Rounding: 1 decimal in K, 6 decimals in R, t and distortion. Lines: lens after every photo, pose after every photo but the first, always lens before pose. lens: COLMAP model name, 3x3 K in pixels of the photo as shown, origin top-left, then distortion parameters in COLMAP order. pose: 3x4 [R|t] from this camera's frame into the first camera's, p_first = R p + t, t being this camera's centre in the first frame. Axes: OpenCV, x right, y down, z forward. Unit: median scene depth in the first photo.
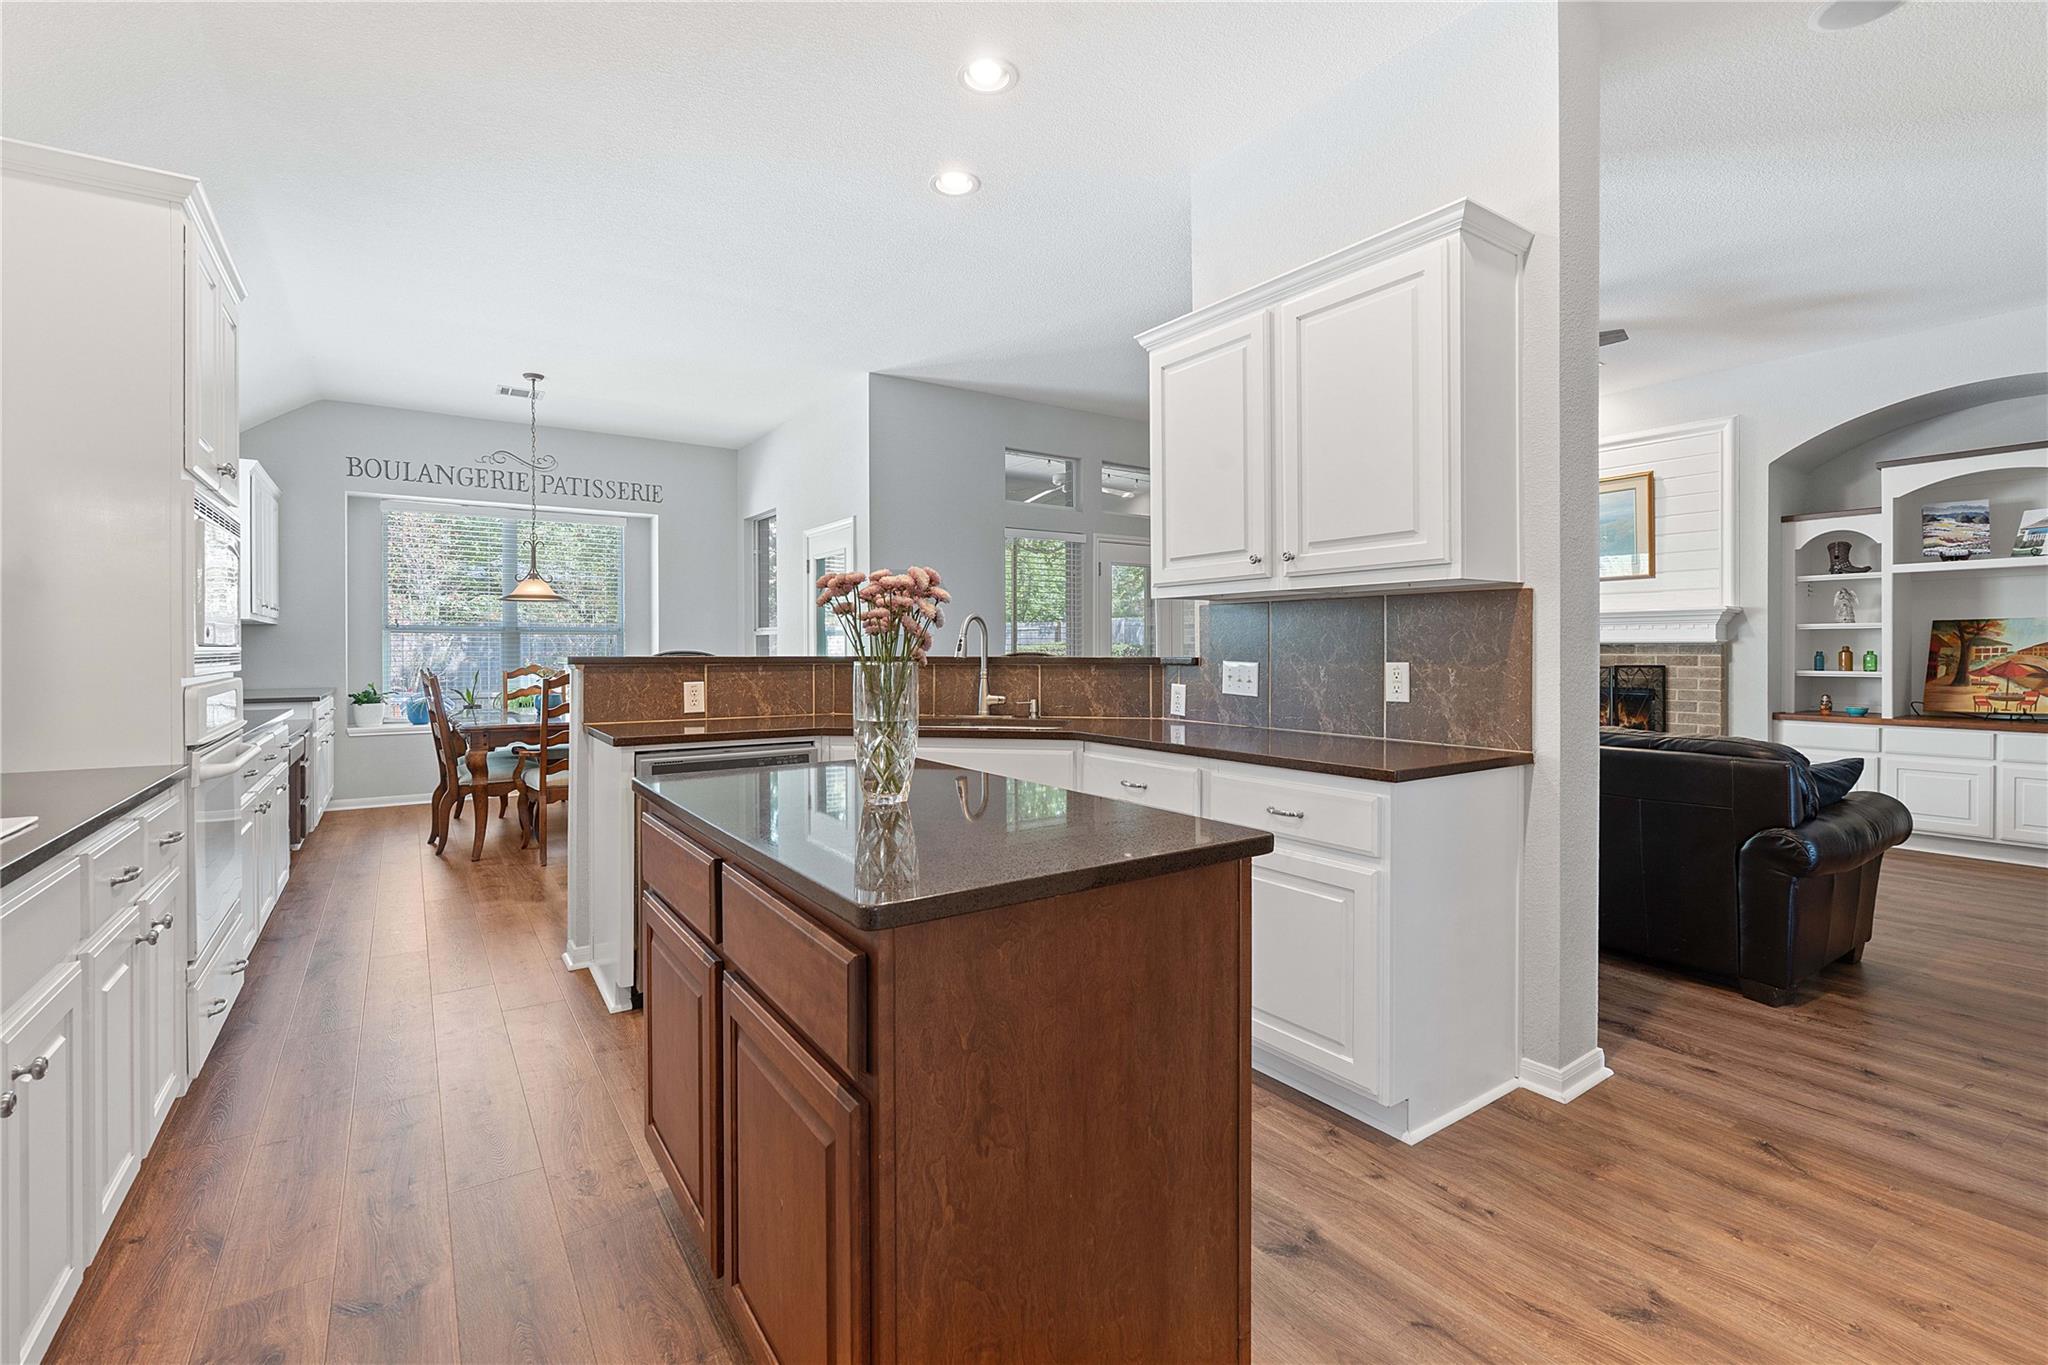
lens RADIAL K [[902.4, 0, 1020.6], [0, 902.4, 649.2], [0, 0, 1]] dist [-0.005196, 0.000835]
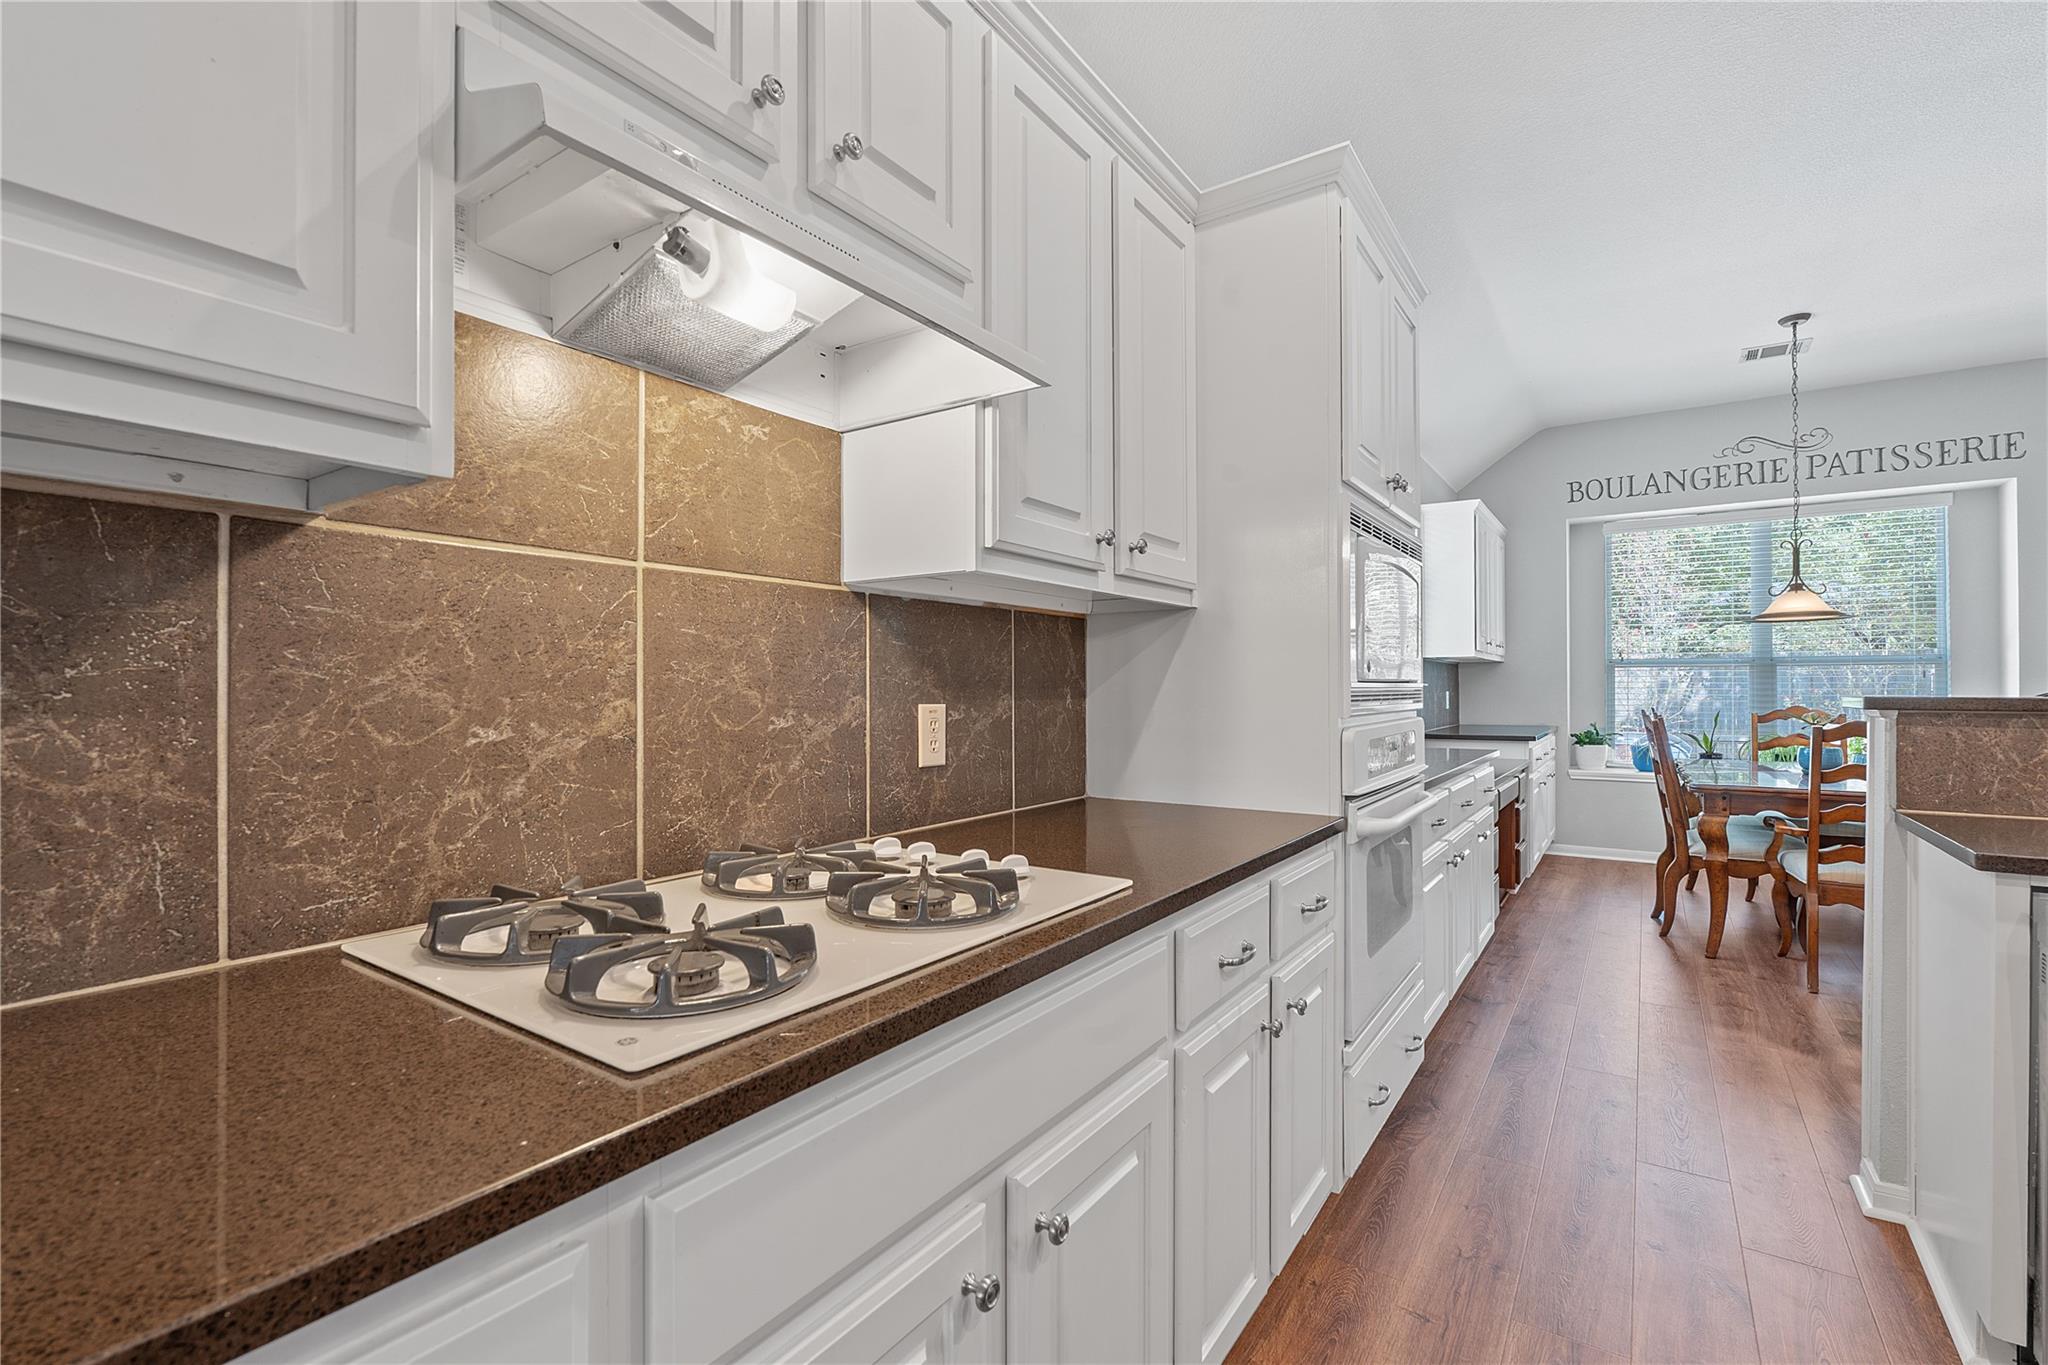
lens RADIAL K [[909.8, 0, 1021.9], [0, 909.8, 685.6], [0, 0, 1]] dist [-0.004016, -0.000405]
pose [[0.361044, -0.001865, -0.932547, -0.082529], [0.001174, 0.999998, -0.001546, 0.000454], [0.932548, -0.000536, 0.361046, 0.150364]]
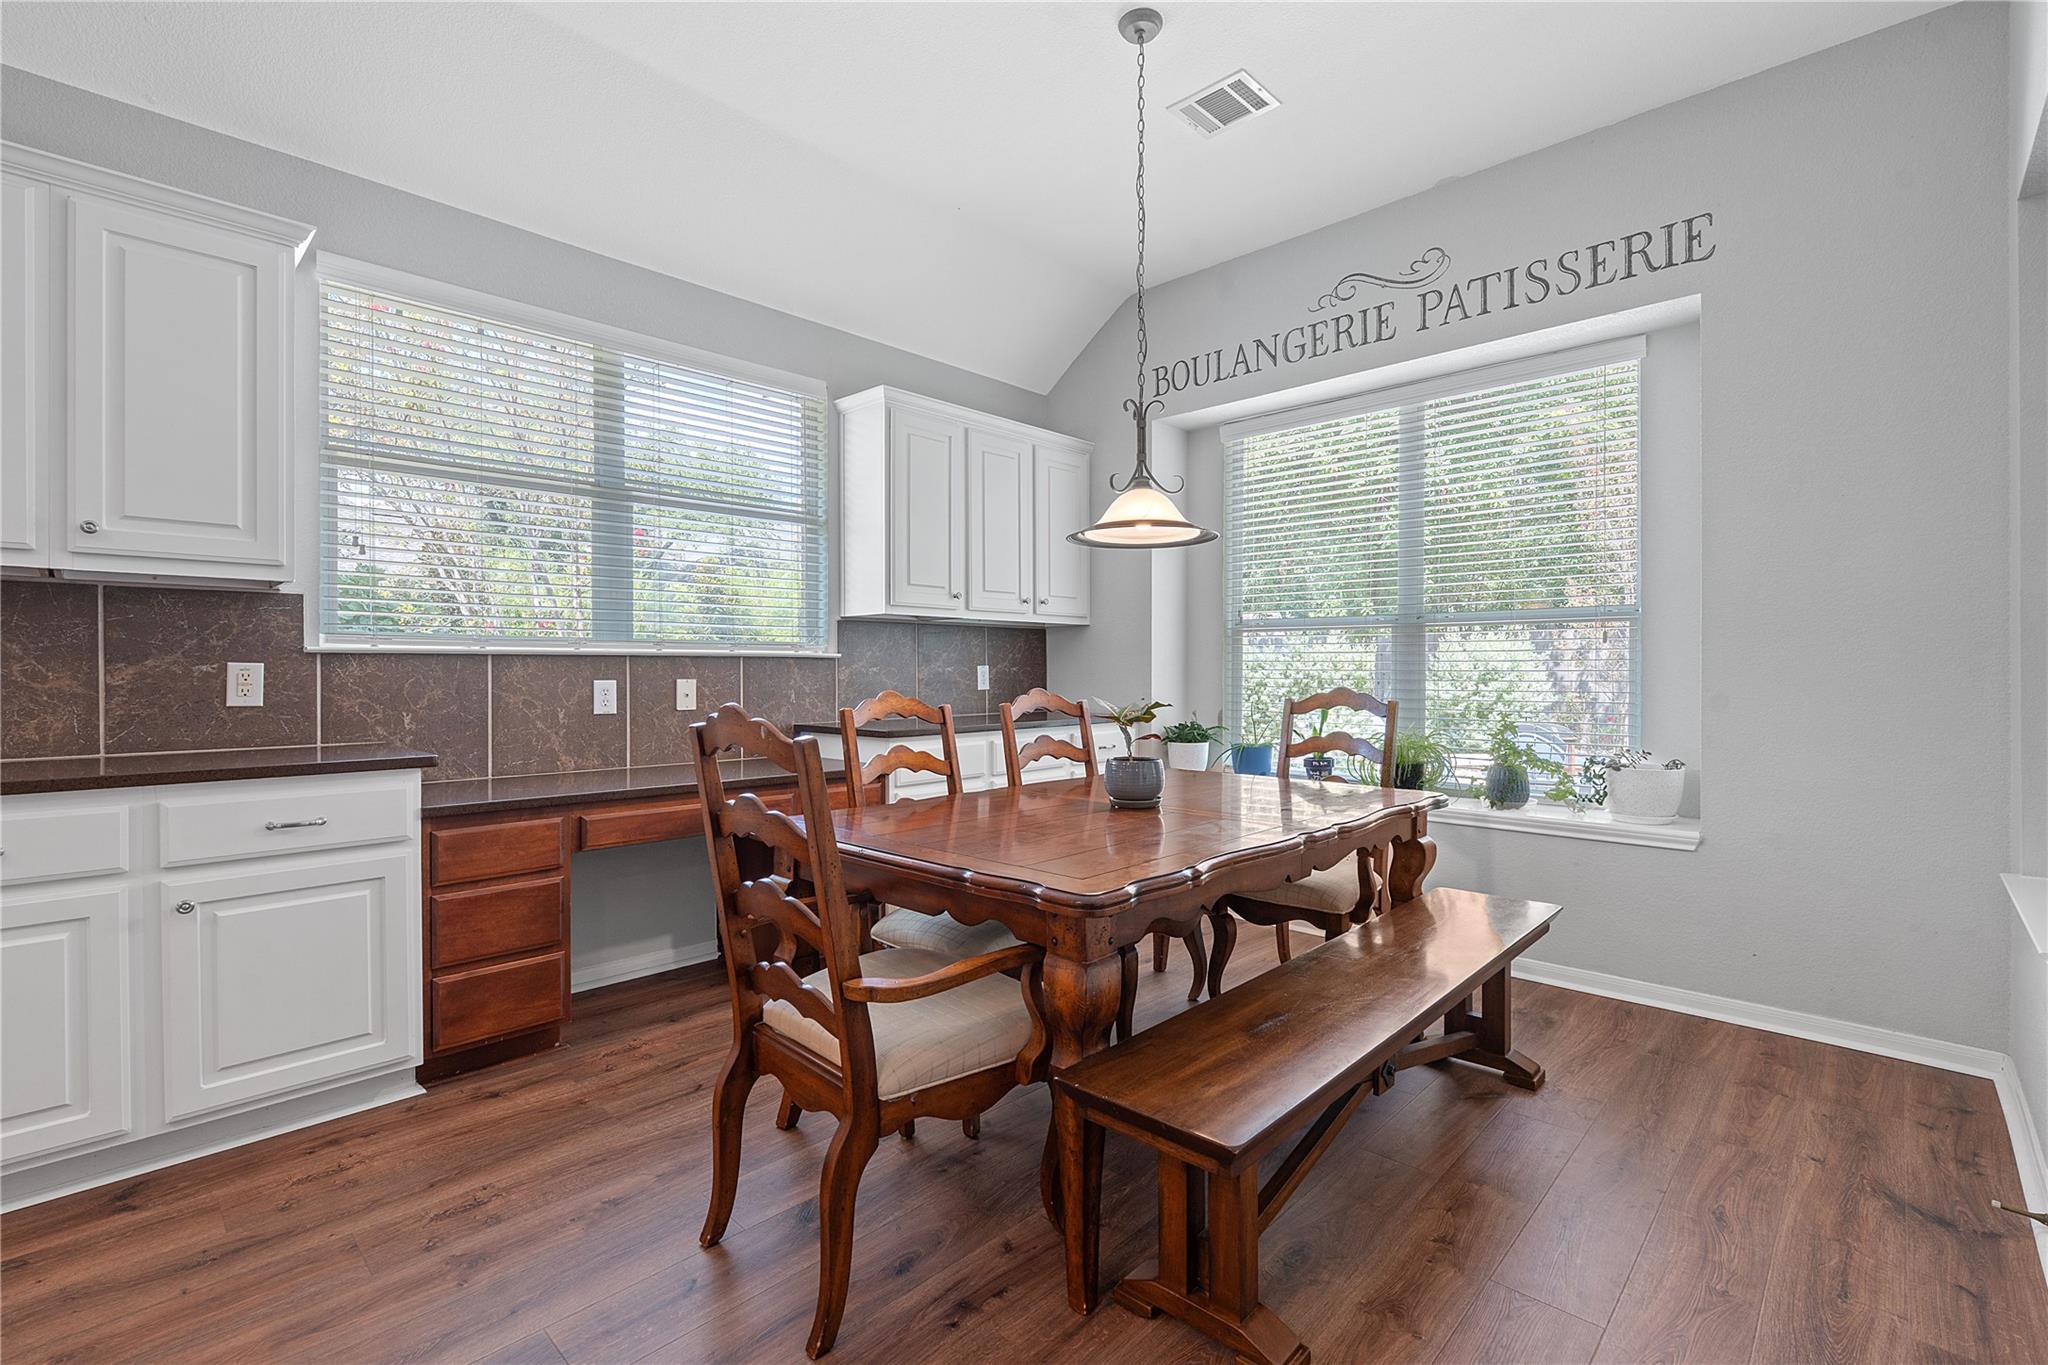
lens RADIAL K [[907.9, 0, 1023.8], [0, 907.9, 671.3], [0, 0, 1]] dist [-0.005806, 0.000573]
pose [[0.205703, 0.005525, -0.978599, -0.138912], [-0.001035, 0.999985, 0.005428, 0.008104], [0.978614, -0.000103, 0.205706, 0.968739]]
